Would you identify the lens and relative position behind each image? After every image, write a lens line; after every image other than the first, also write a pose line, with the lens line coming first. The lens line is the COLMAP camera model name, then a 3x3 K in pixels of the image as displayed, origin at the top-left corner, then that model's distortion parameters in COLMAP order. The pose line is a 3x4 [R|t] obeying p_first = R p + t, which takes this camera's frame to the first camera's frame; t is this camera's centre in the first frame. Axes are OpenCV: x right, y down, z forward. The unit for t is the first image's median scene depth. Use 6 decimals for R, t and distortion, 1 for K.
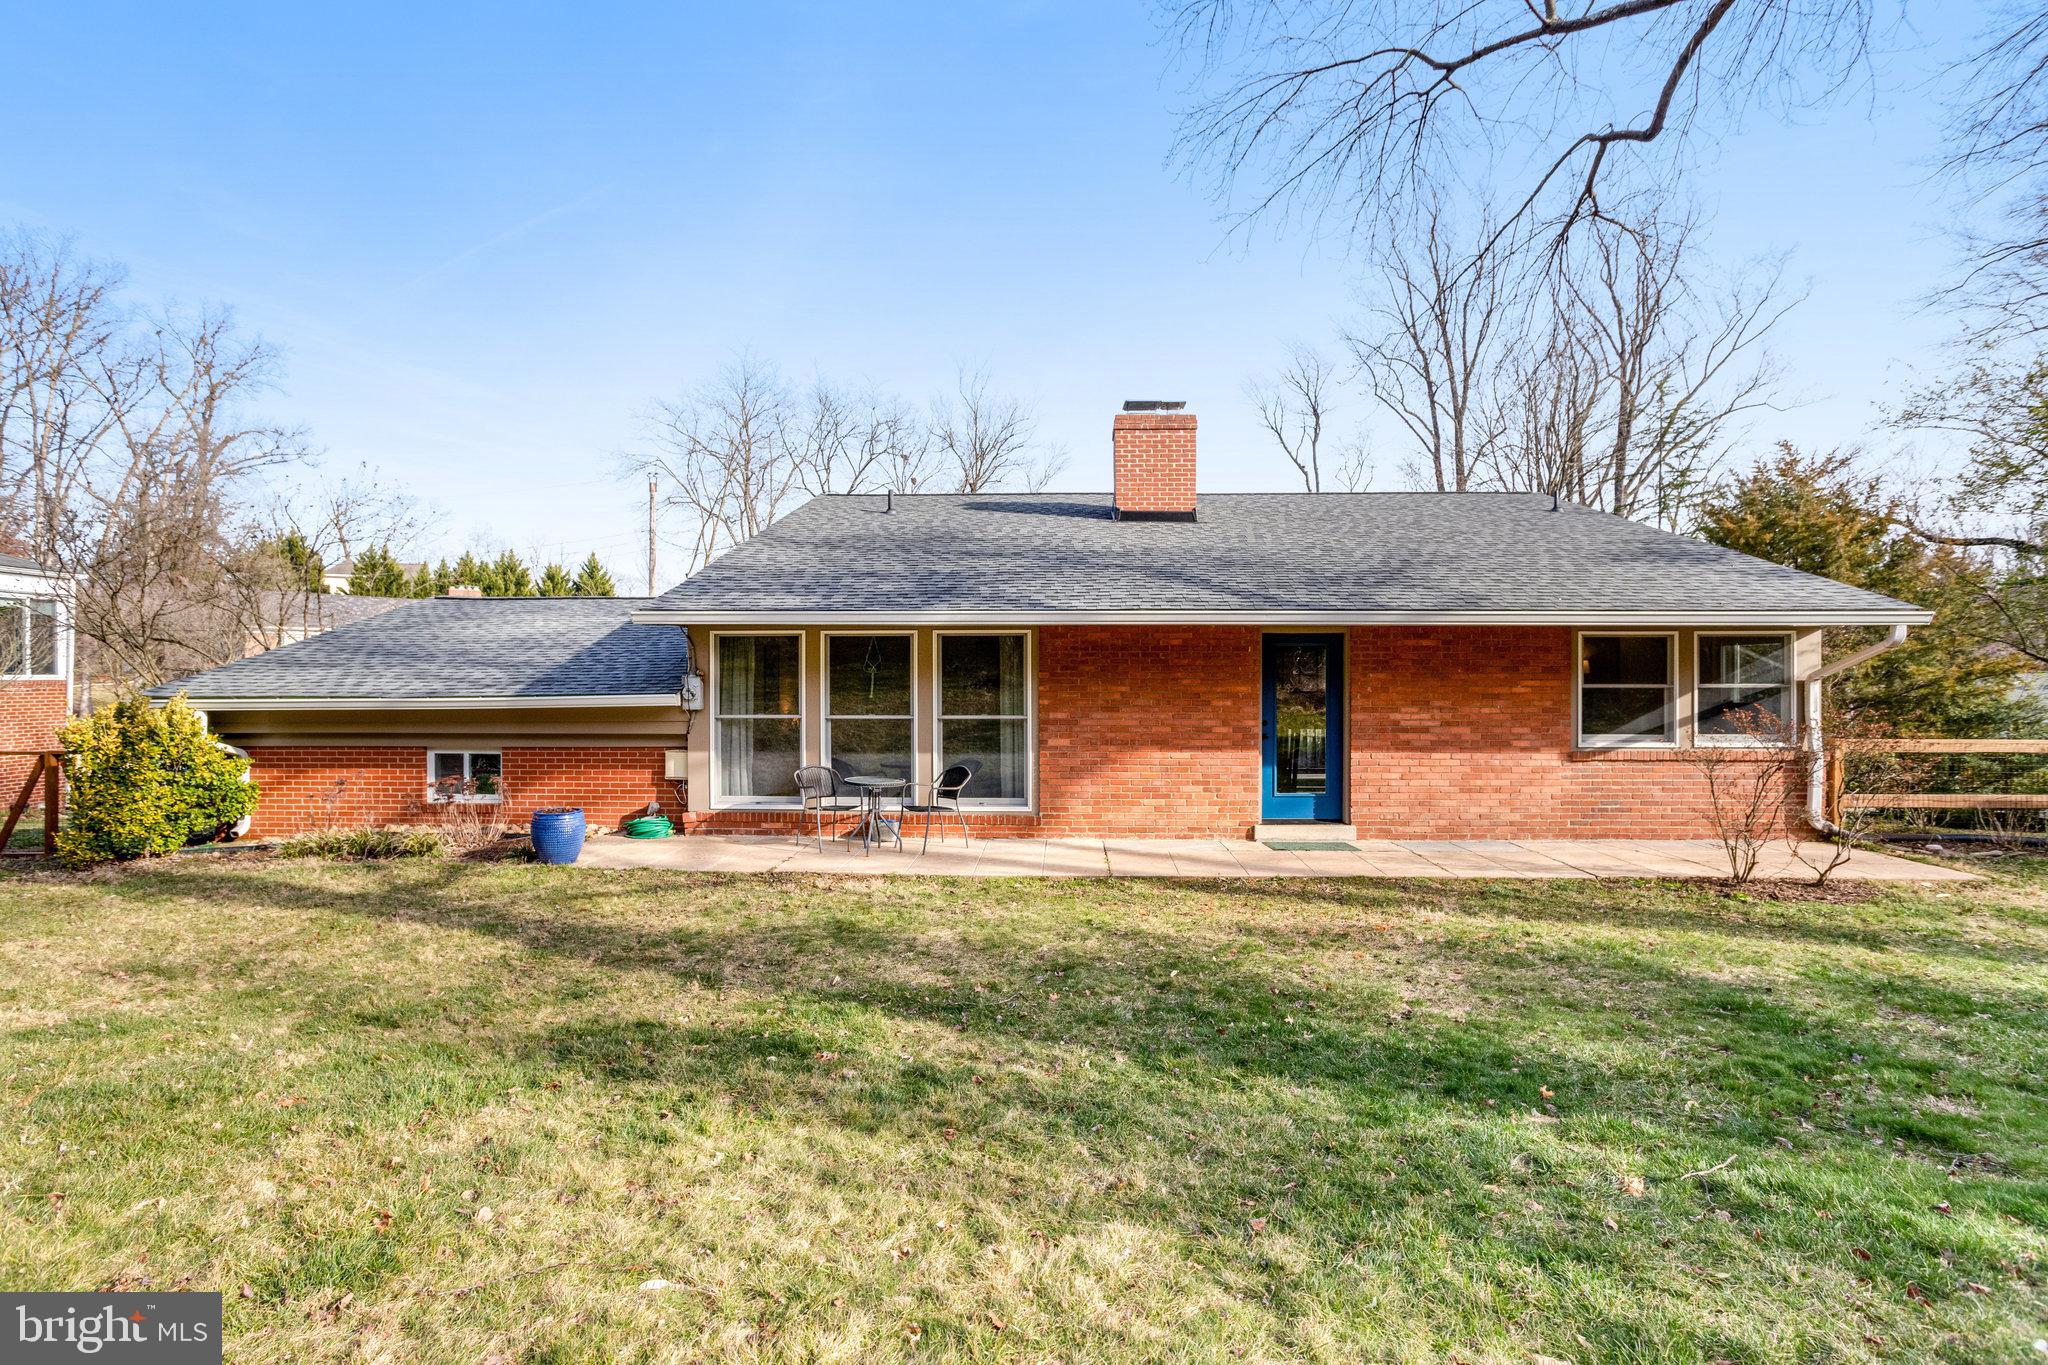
lens RADIAL K [[991.9, 0, 1030.5], [0, 991.9, 683.2], [0, 0, 1]] dist [-0.012255, 0.006311]
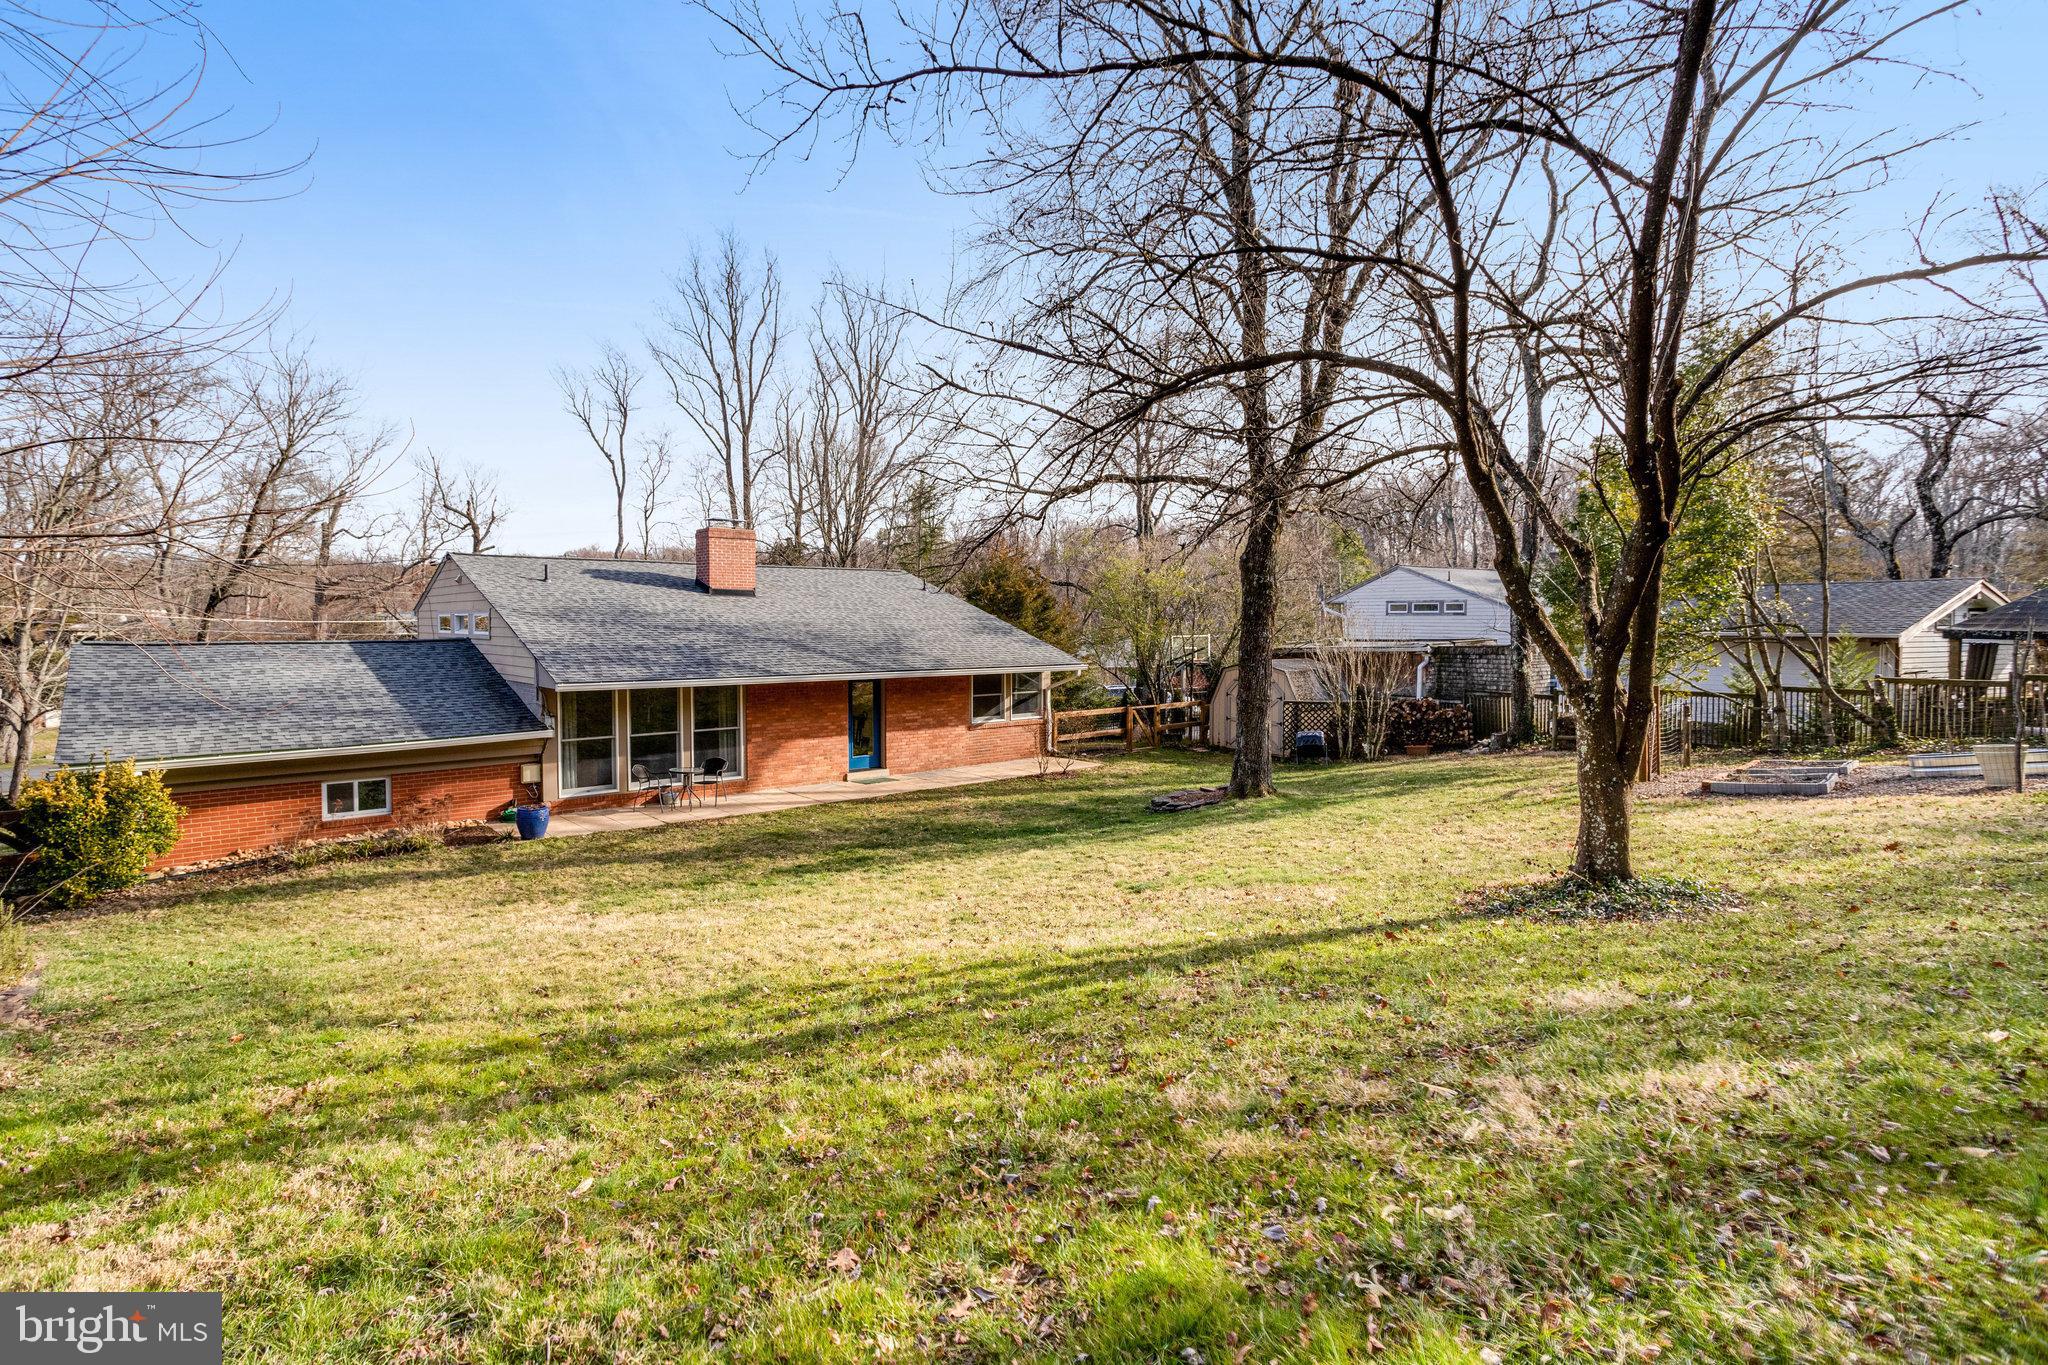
lens RADIAL K [[991.9, 0, 1026.0], [0, 991.9, 682.7], [0, 0, 1]] dist [-0.012255, 0.006311]
pose [[0.723449, -0.040715, 0.689176, -0.870156], [0.002601, 0.998413, 0.056254, -0.148836], [-0.690373, -0.038905, 0.722407, -0.671973]]
